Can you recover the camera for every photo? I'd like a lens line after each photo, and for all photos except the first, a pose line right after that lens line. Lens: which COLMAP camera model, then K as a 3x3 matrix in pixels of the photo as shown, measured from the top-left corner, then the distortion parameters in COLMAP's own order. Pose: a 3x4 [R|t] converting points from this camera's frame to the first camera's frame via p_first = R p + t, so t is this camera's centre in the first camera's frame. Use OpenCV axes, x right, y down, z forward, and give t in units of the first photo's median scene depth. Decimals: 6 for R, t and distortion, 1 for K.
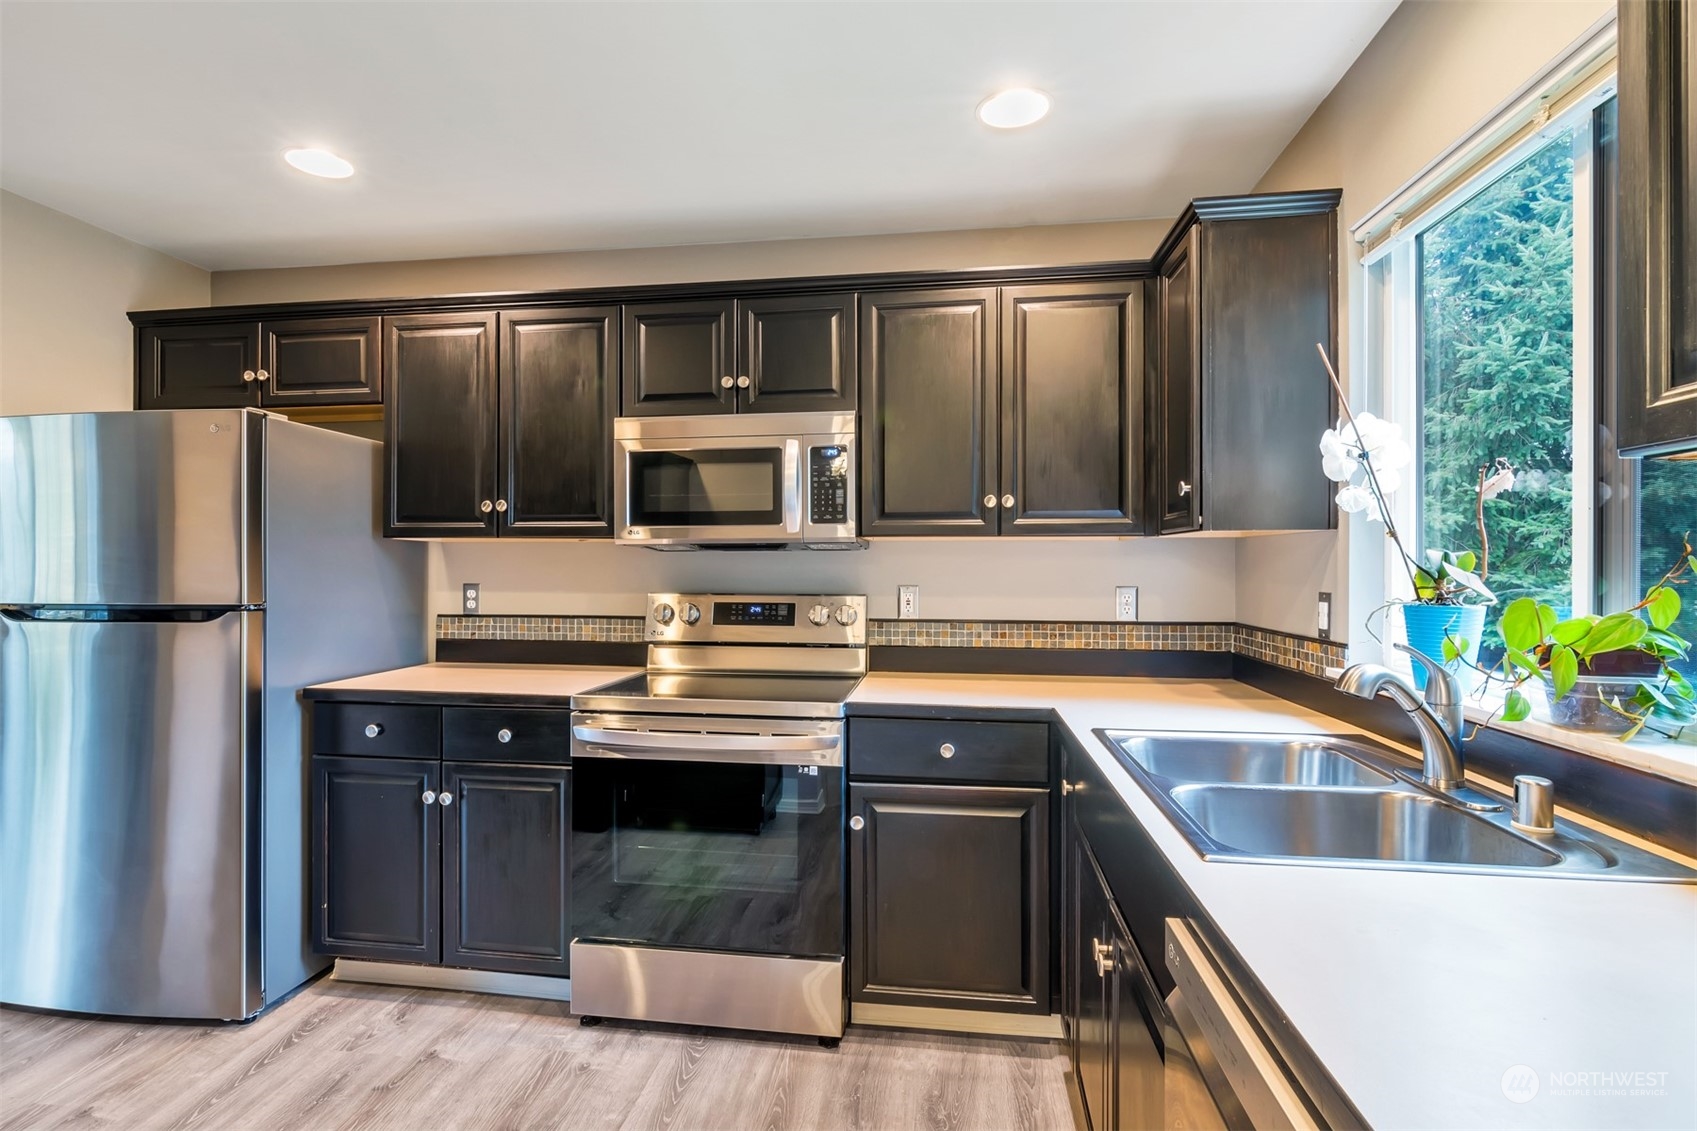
lens RADIAL K [[839.7, 0, 833.3], [0, 839.7, 571.3], [0, 0, 1]] dist [-0.004309, 0.003145]
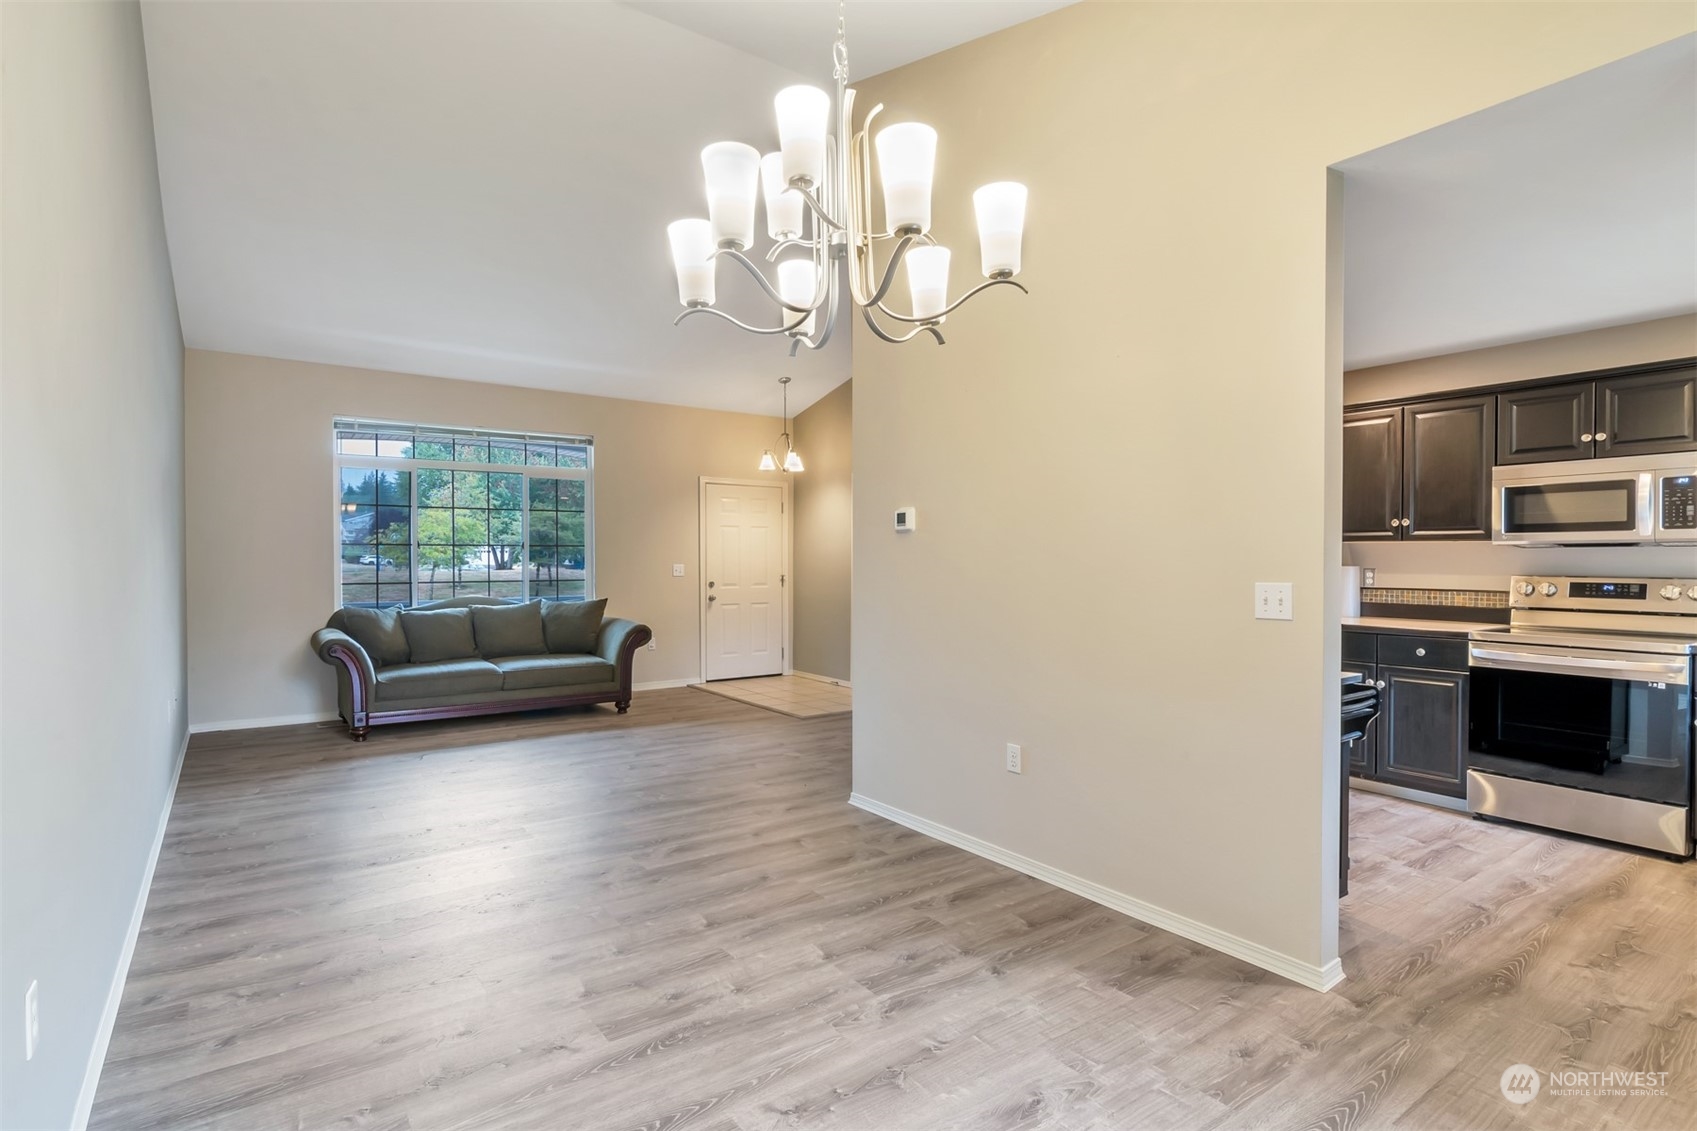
lens RADIAL K [[839.7, 0, 825.1], [0, 839.7, 568.0], [0, 0, 1]] dist [-0.004309, 0.003145]
pose [[0.682351, 0.007845, -0.730982, 0.045721], [-0.002027, 0.999959, 0.008840, 0.001613], [0.731021, -0.004551, 0.682339, -1.045511]]
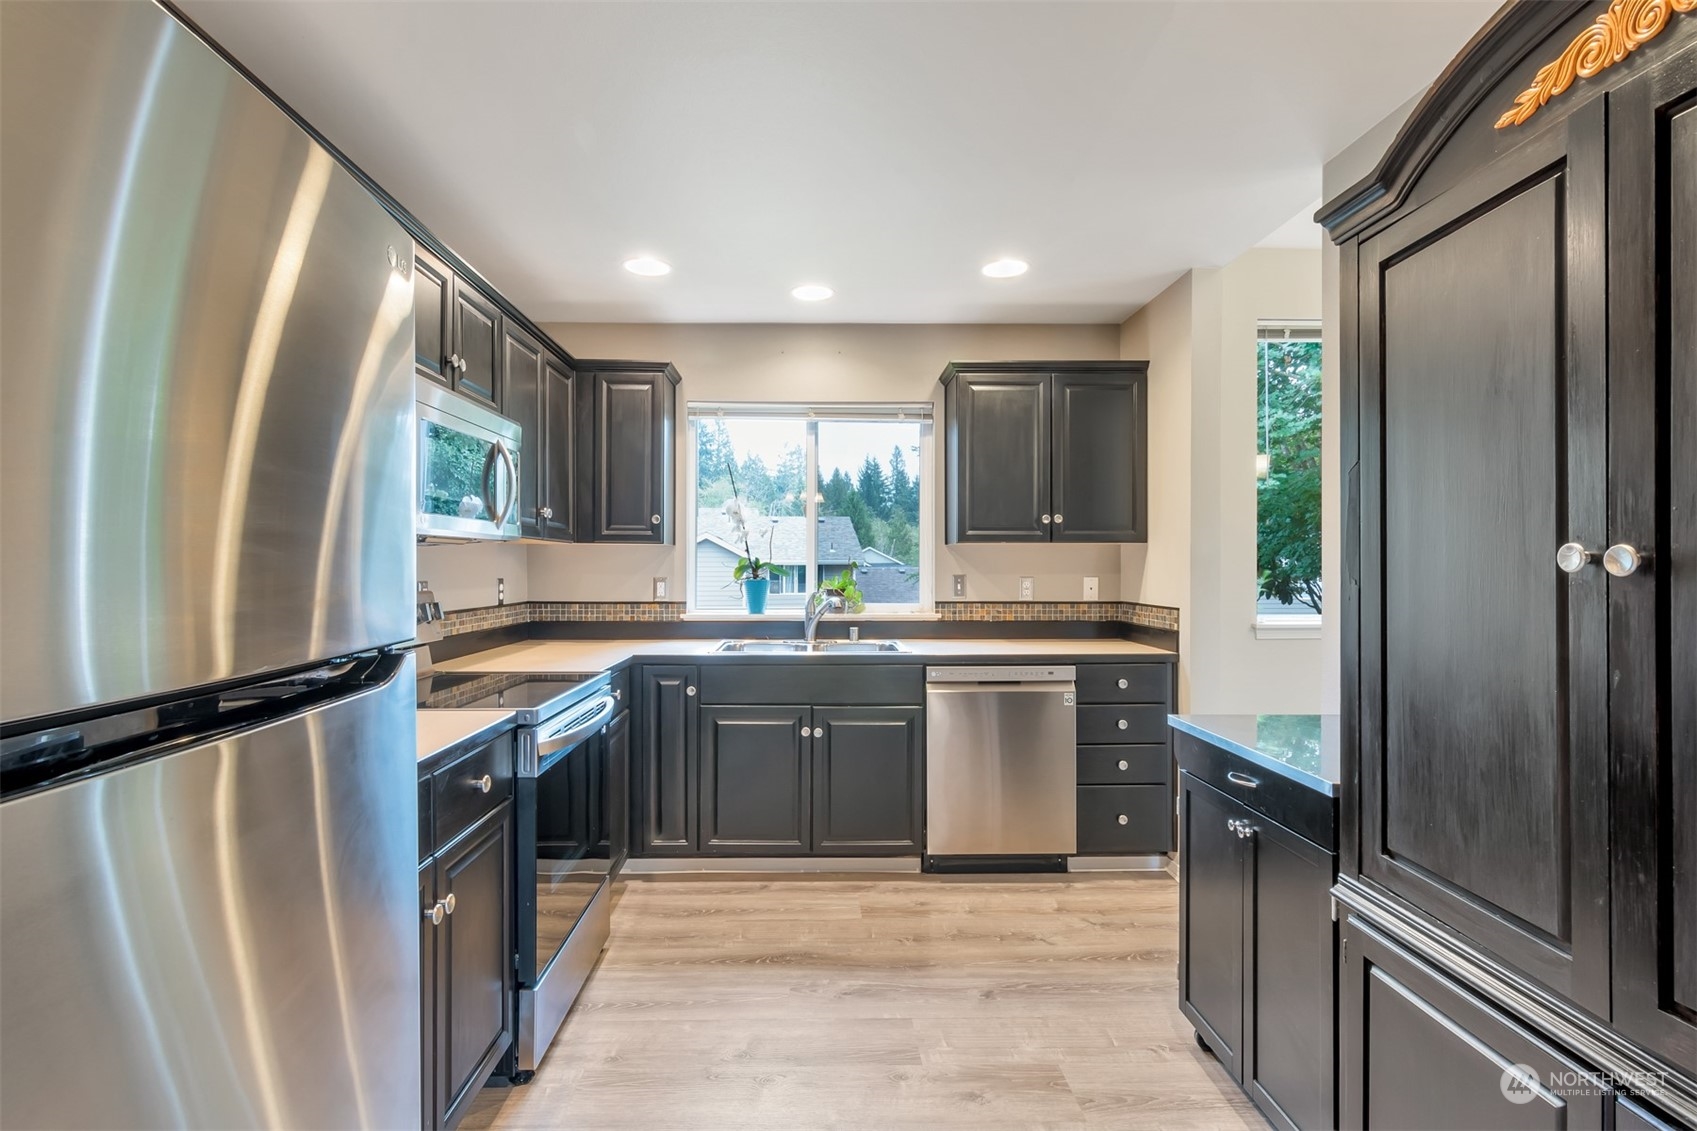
lens RADIAL K [[839.7, 0, 833.0], [0, 839.7, 558.7], [0, 0, 1]] dist [-0.004309, 0.003145]
pose [[-0.169037, -0.001287, 0.985609, -1.078607], [-0.003487, 0.999994, 0.000707, -0.012827], [-0.985603, -0.003317, -0.169041, 0.731244]]
